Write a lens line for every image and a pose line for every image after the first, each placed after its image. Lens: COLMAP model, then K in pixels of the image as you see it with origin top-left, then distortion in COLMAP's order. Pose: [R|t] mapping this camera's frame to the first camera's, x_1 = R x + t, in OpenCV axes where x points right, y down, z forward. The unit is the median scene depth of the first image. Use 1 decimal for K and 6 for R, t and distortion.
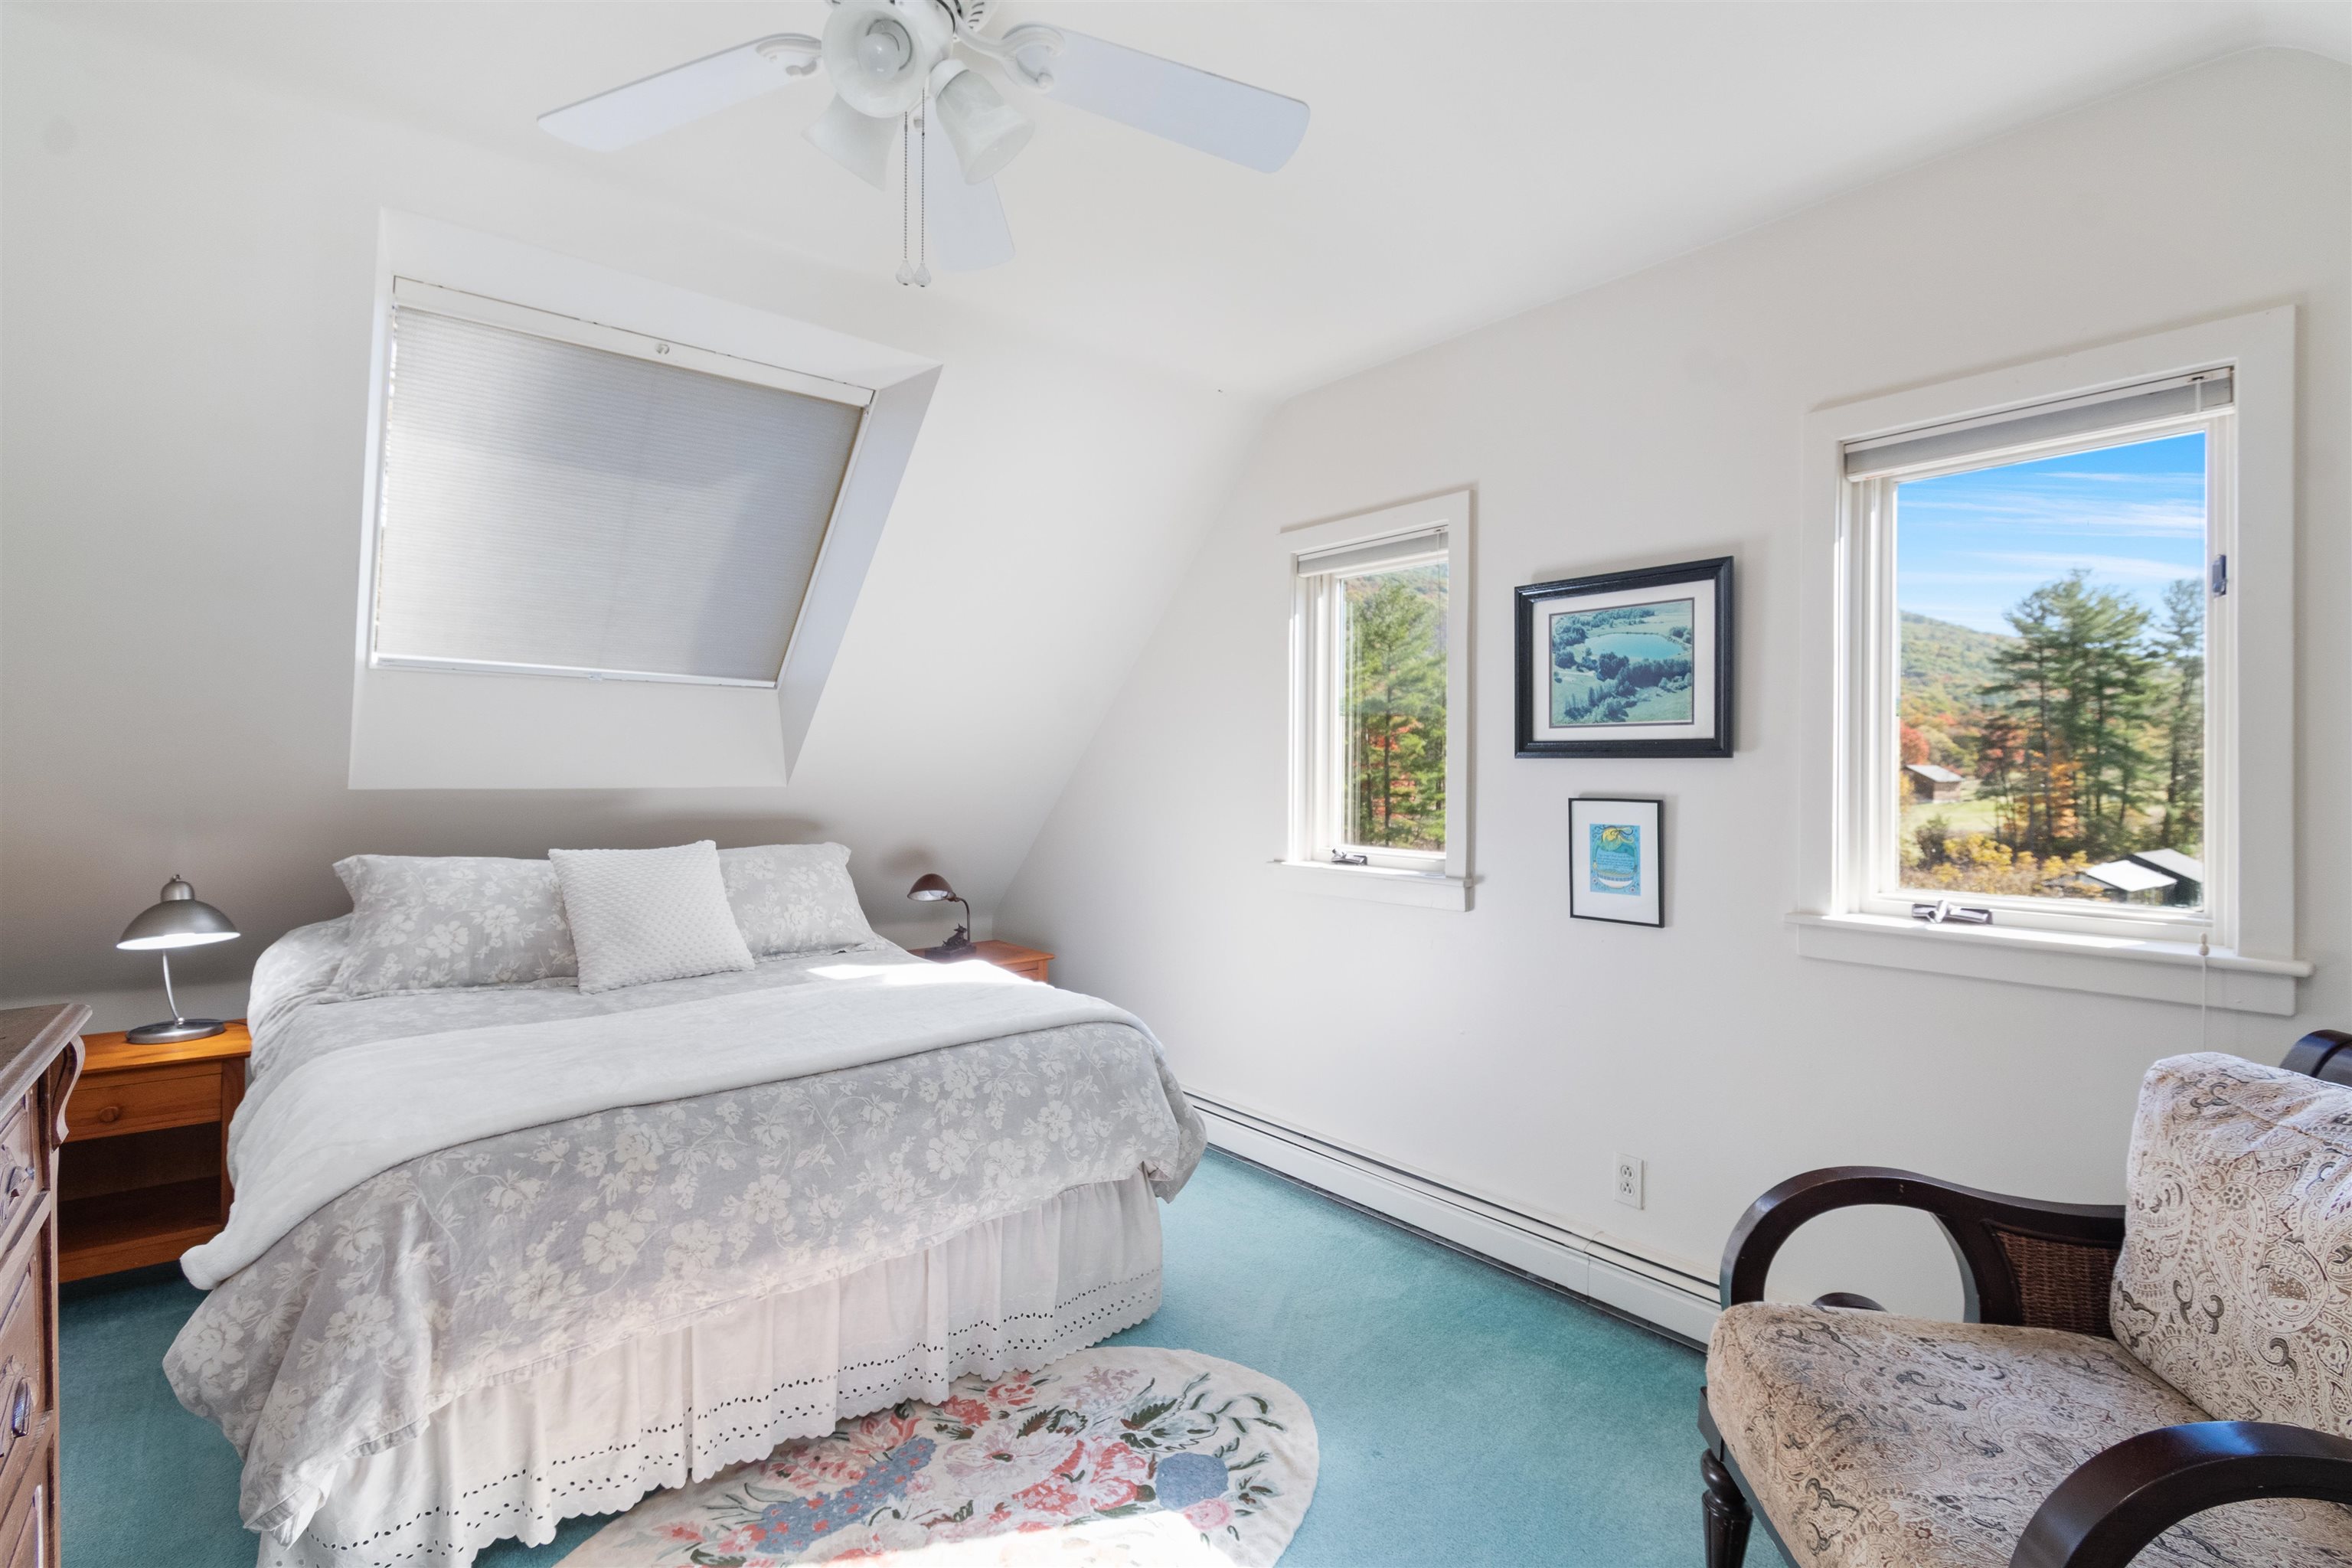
lens RADIAL K [[1162.4, 0, 1172.5], [0, 1162.4, 741.8], [0, 0, 1]] dist [-0.002345, -0.003691]
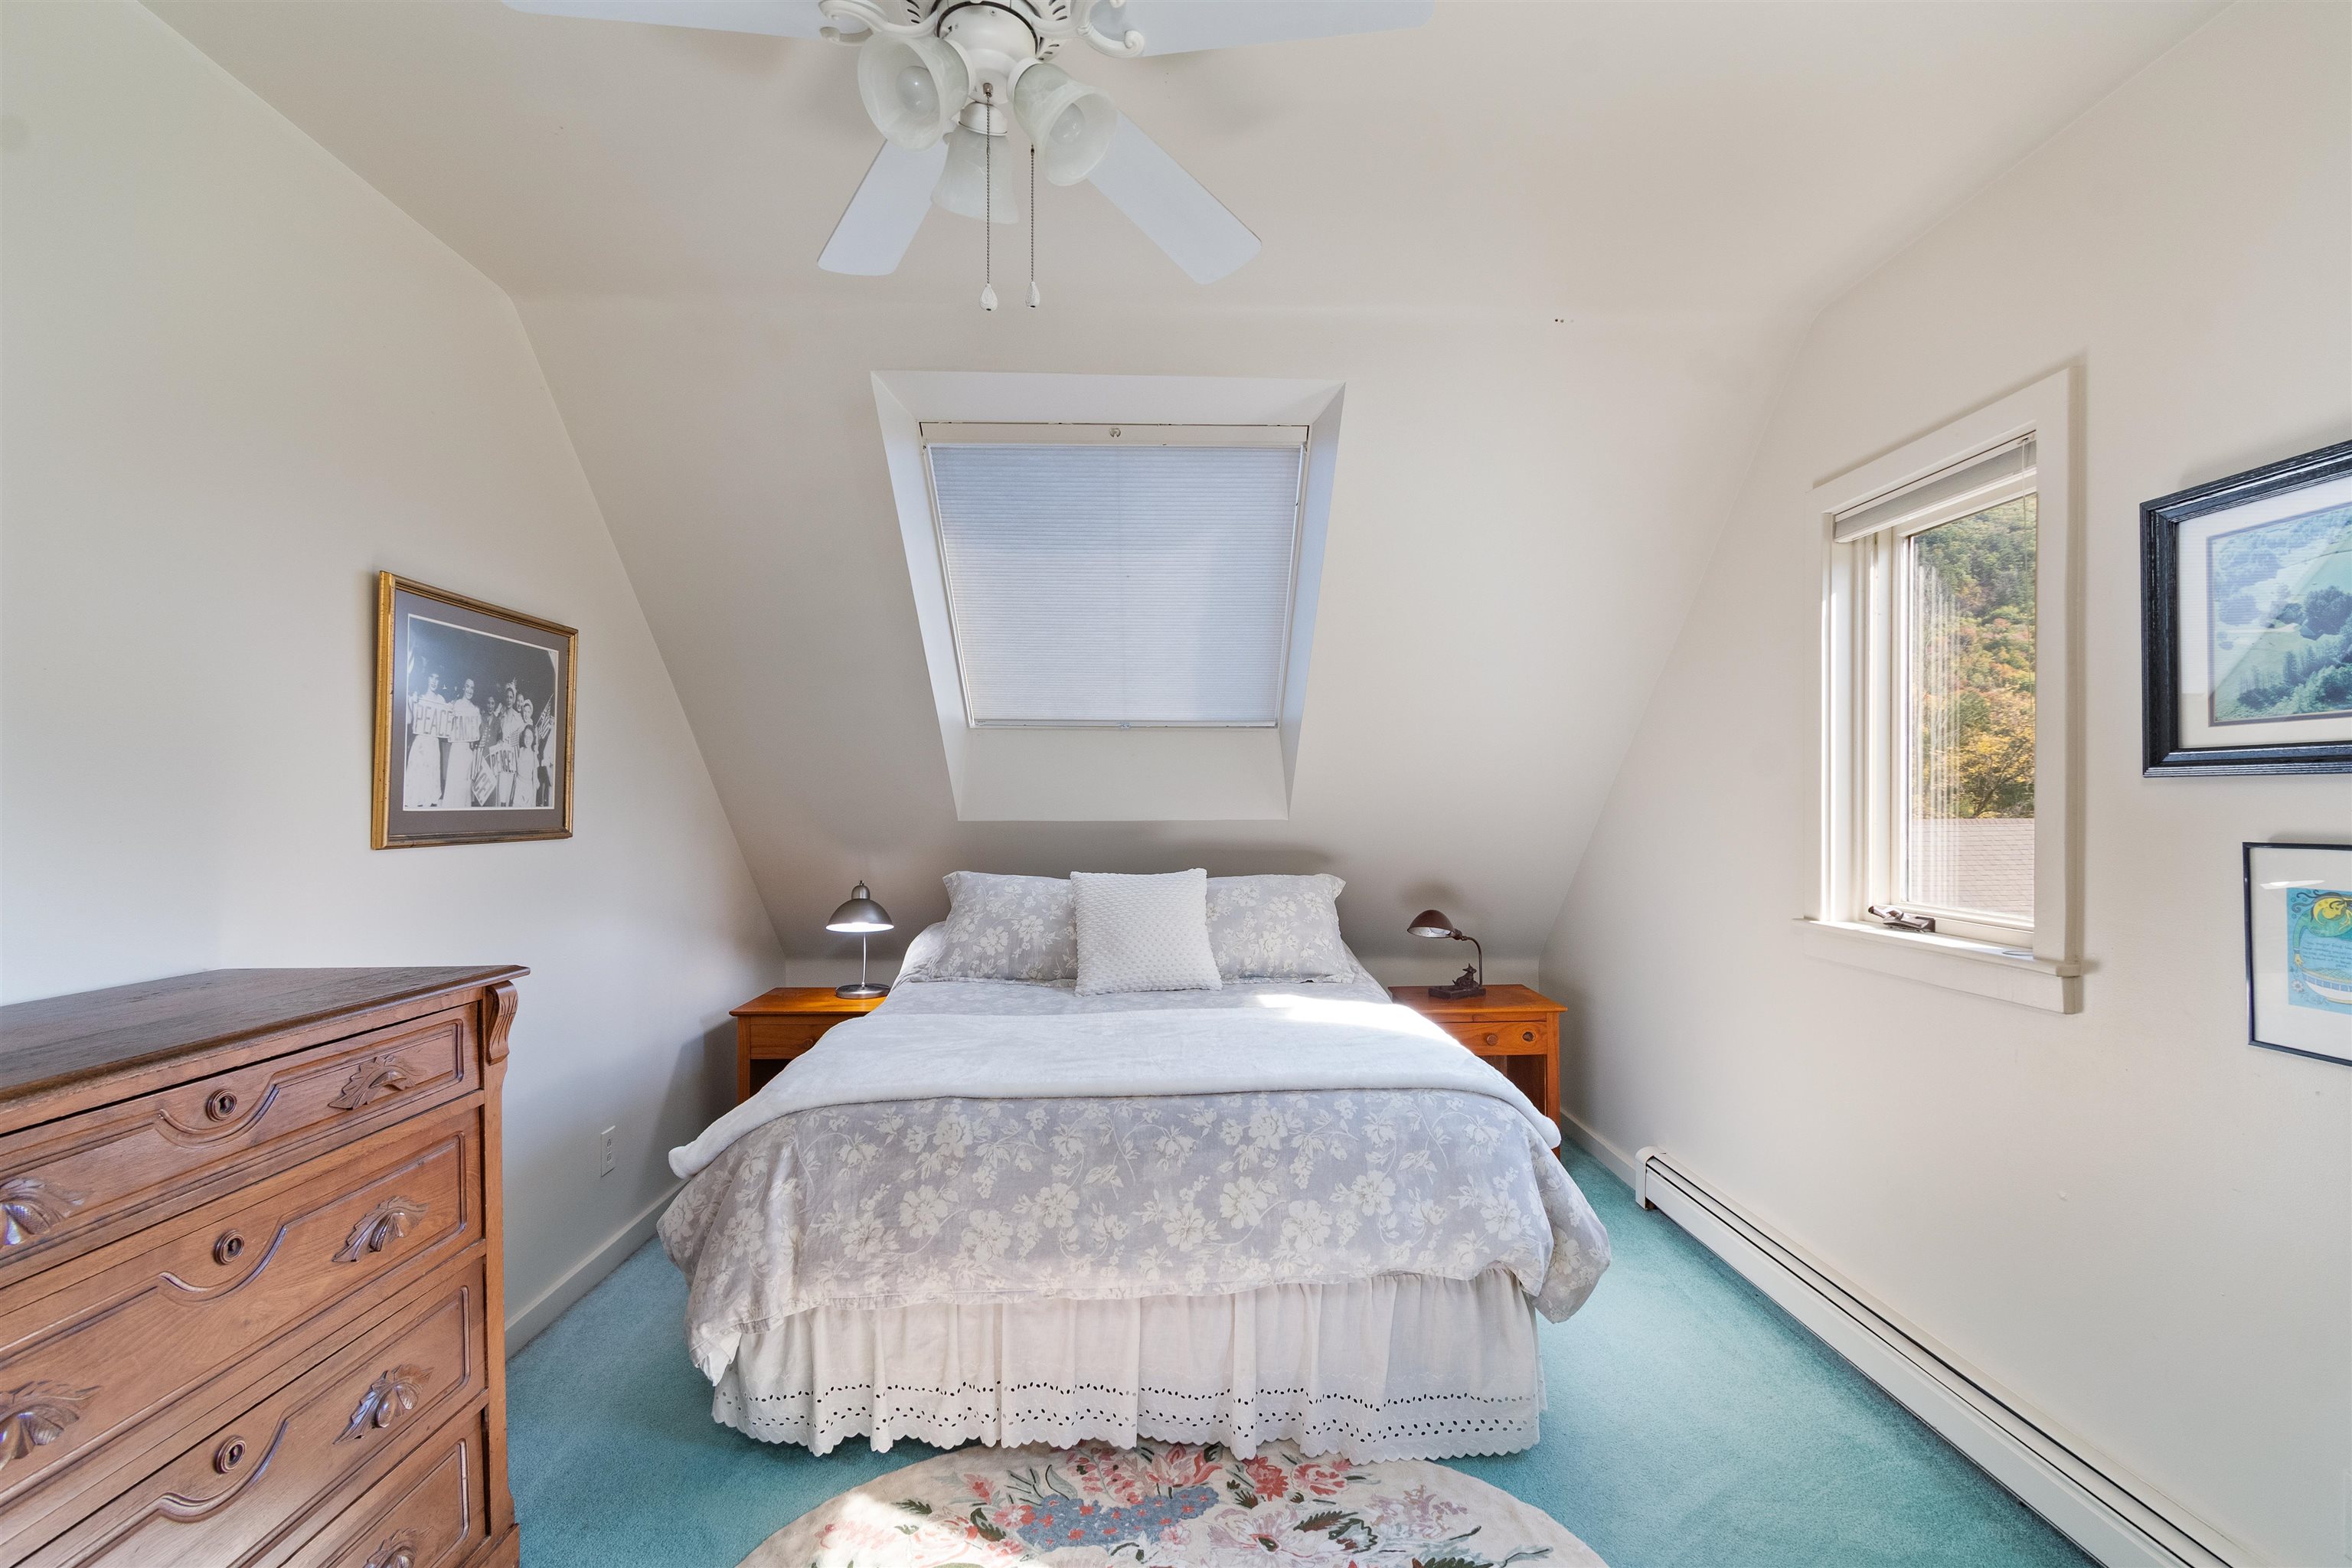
lens RADIAL K [[1079.7, 0, 1162.7], [0, 1079.7, 787.0], [0, 0, 1]] dist [0.000792, -0.000406]
pose [[0.768067, -0.016408, -0.640159, 0.310895], [0.021861, 0.999761, 0.000604, 0.008654], [0.639996, -0.014458, 0.768242, 0.258490]]
